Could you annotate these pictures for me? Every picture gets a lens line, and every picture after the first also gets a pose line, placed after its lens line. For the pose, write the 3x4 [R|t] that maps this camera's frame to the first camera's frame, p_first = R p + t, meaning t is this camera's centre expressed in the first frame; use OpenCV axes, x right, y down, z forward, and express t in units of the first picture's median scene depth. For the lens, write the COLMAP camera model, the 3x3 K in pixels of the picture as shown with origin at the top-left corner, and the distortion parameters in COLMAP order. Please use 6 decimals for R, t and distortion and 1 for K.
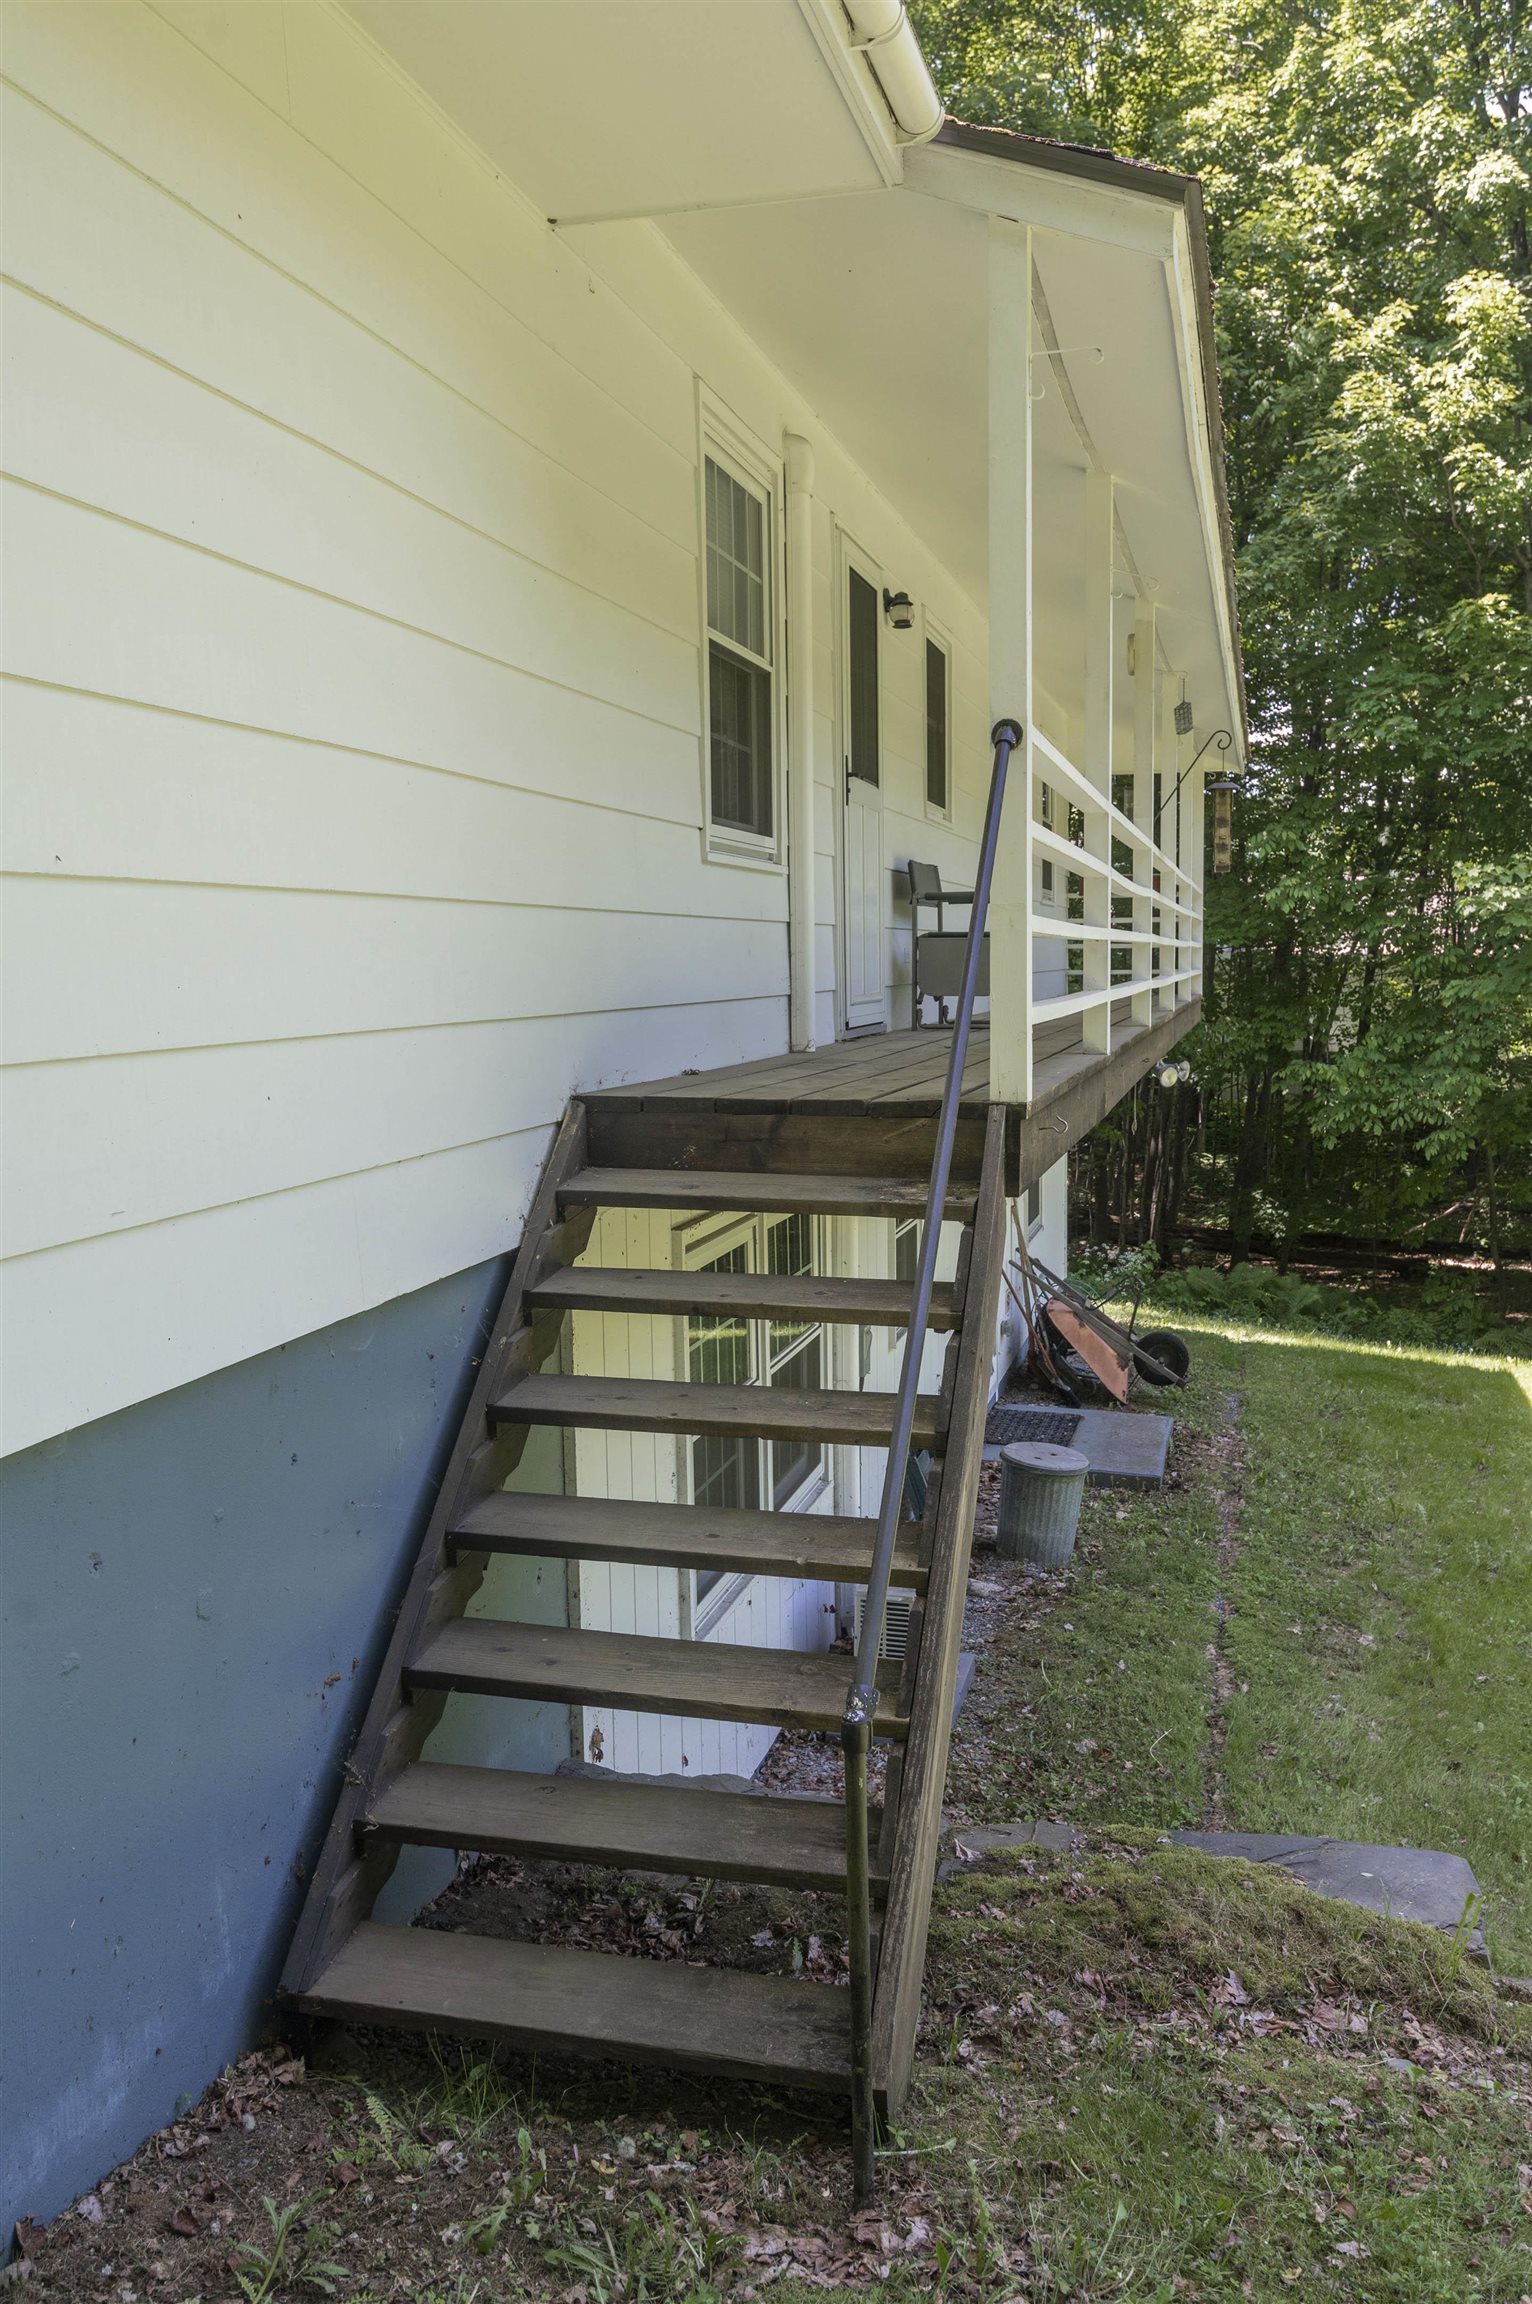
lens RADIAL K [[1852.8, 0, 766.7], [0, 1852.8, 1149.1], [0, 0, 1]] dist [0.004950, 0.001487]
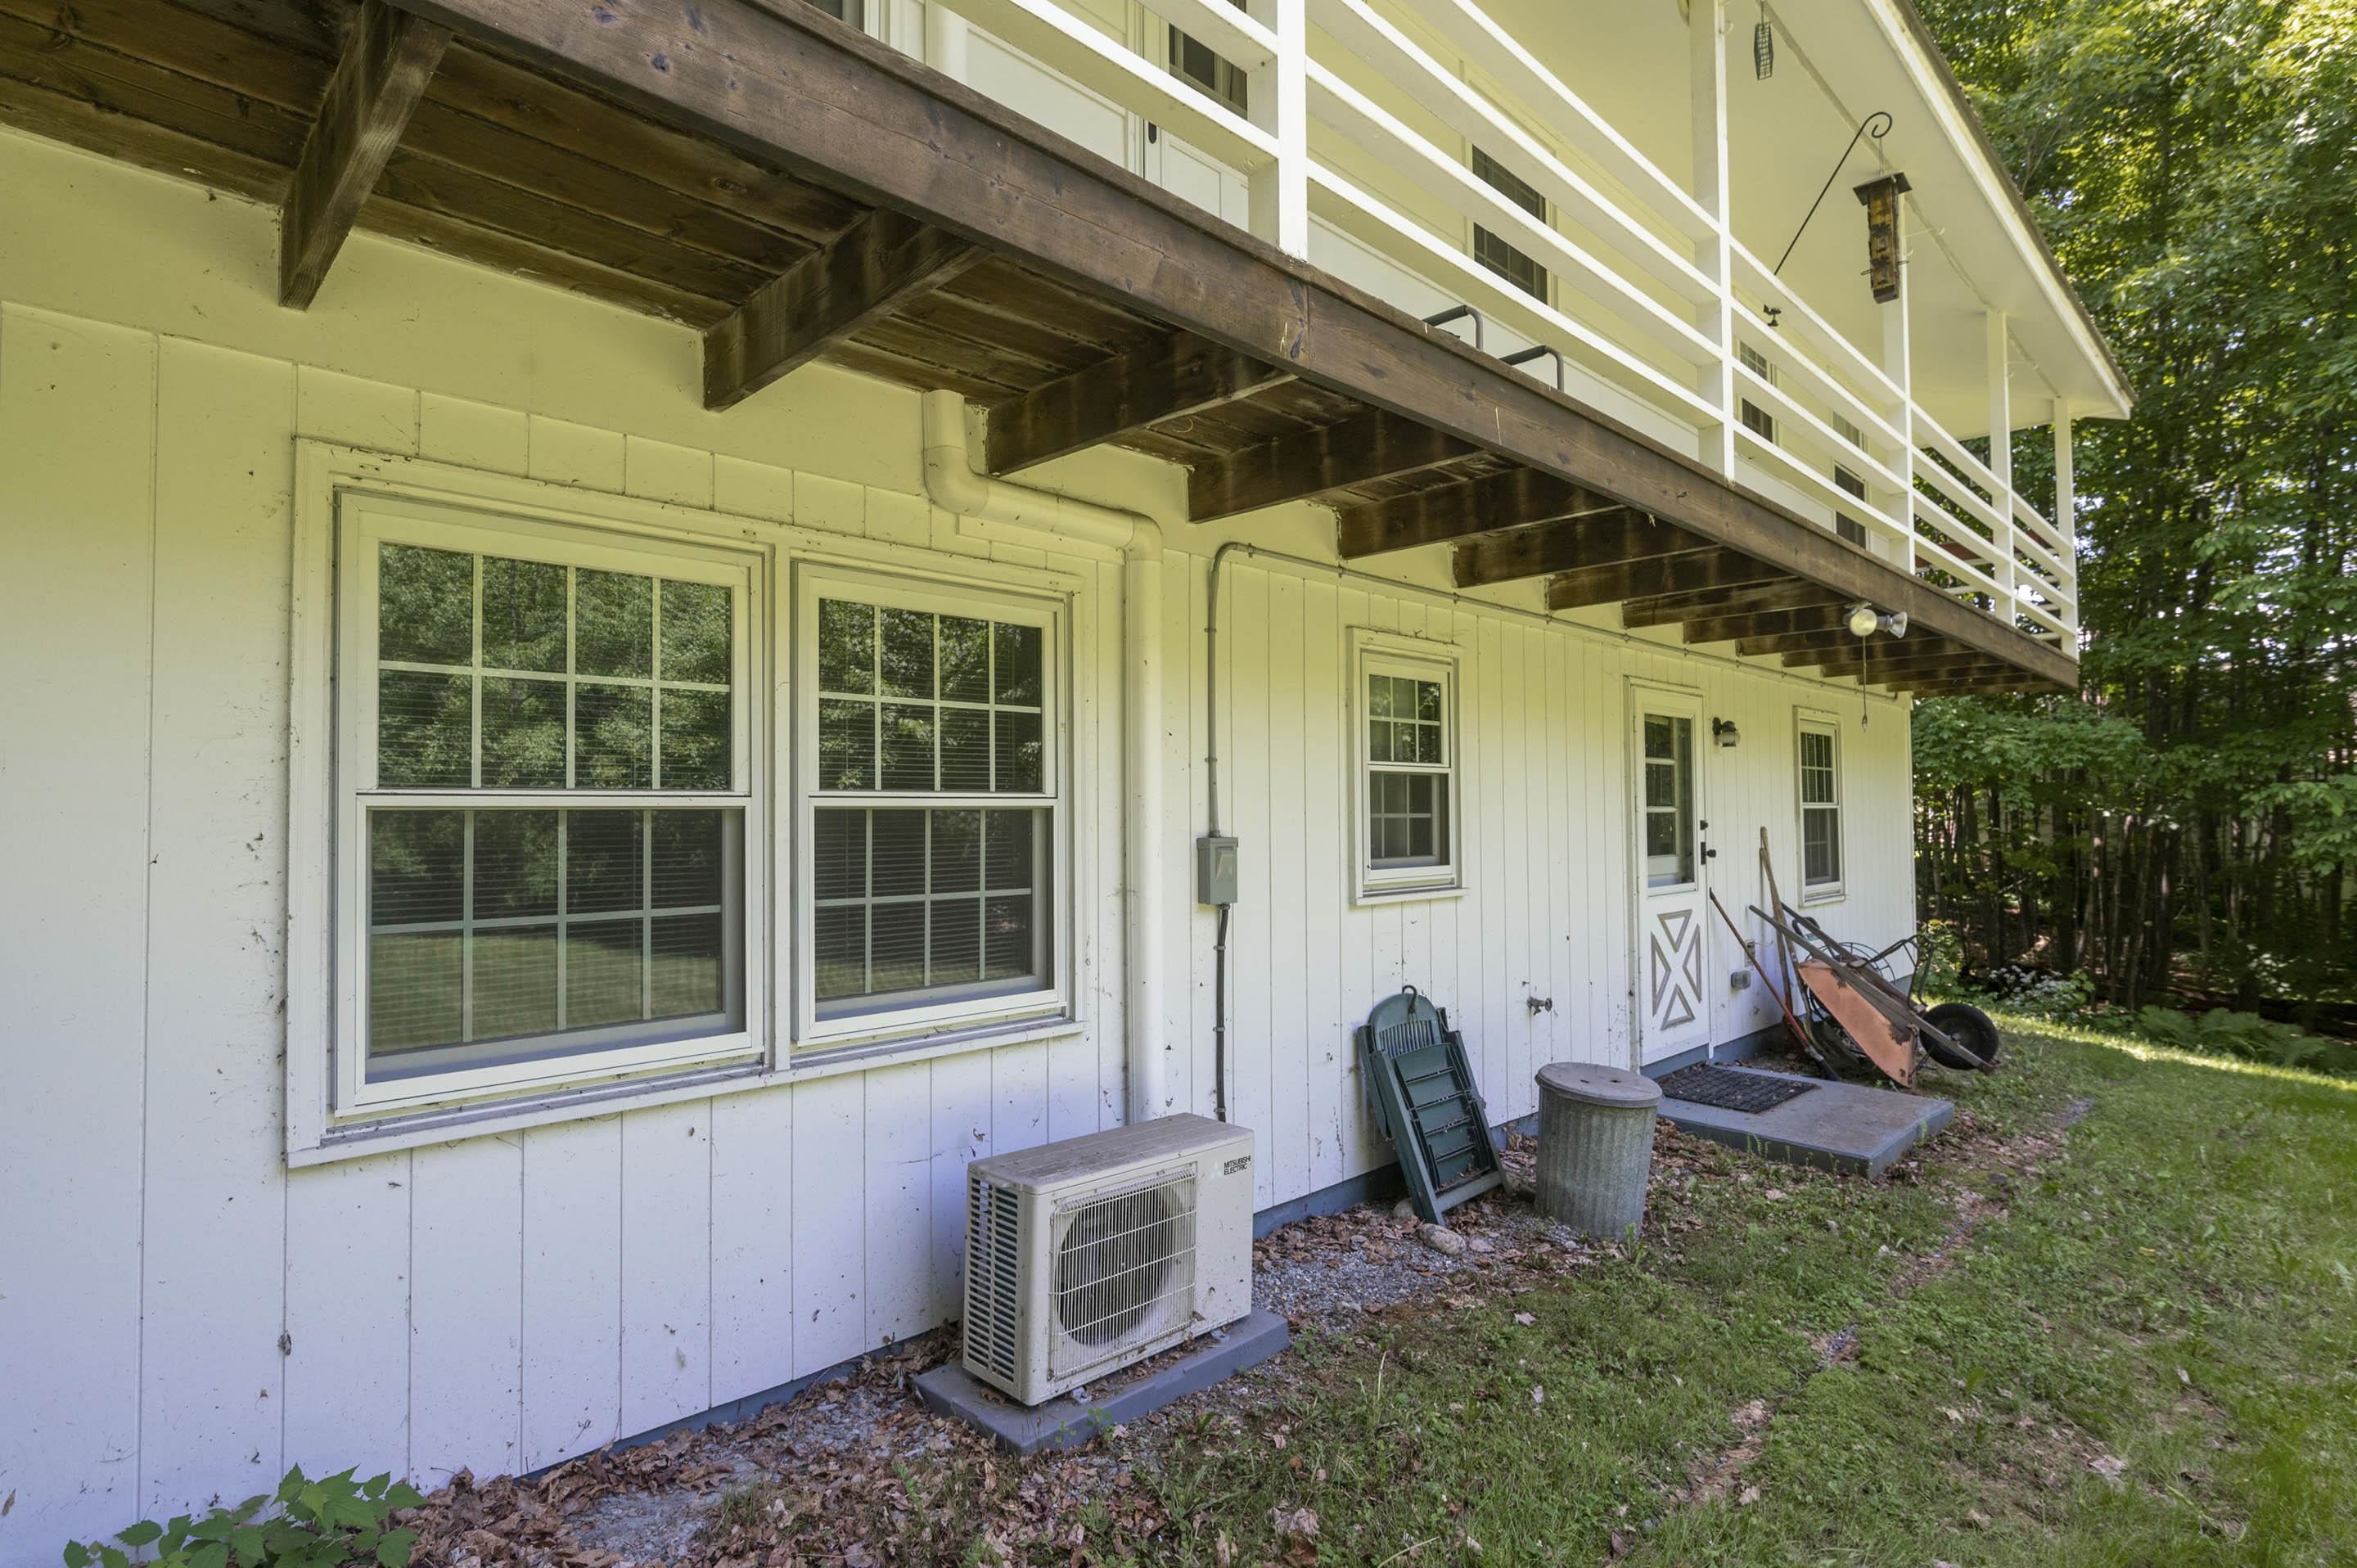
lens RADIAL K [[1185.2, 0, 1175.5], [0, 1185.2, 794.1], [0, 0, 1]] dist [-0.008704, 0.003923]
pose [[0.862872, -0.003923, -0.505408, 0.226506], [-0.058710, 0.992423, -0.107937, 0.106078], [0.502001, 0.122808, 0.856103, 0.468784]]
